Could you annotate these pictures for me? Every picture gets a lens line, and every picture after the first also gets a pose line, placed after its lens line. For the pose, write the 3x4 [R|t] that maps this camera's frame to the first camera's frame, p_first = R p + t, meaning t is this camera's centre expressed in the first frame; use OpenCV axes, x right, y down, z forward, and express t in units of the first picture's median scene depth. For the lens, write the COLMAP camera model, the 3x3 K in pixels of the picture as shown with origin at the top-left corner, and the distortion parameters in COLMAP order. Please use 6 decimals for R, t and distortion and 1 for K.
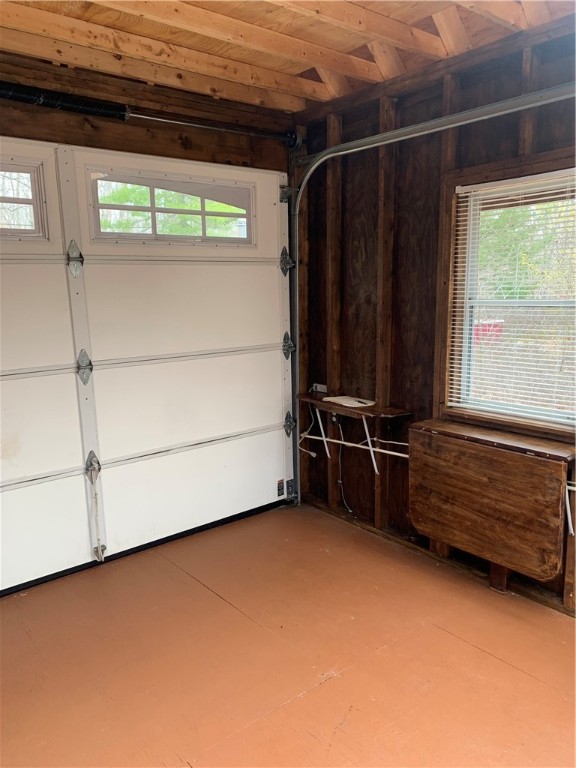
lens RADIAL K [[581.7, 0, 289.4], [0, 581.7, 385.9], [0, 0, 1]] dist [0.012219, -0.013438]
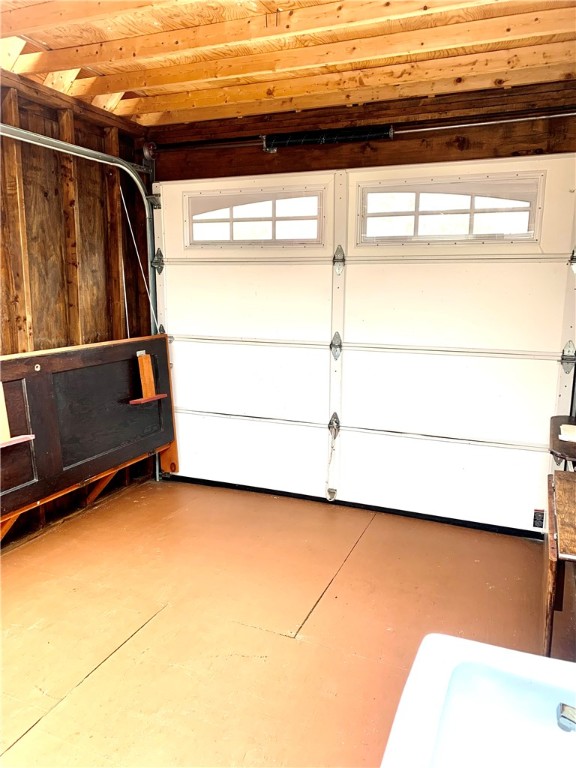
lens RADIAL K [[581.7, 0, 290.0], [0, 581.7, 382.3], [0, 0, 1]] dist [0.012219, -0.013438]
pose [[0.462661, 0.186595, -0.866676, 0.694491], [-0.165684, 0.978574, 0.122239, -0.090950], [0.870916, 0.087039, 0.483663, 0.304886]]
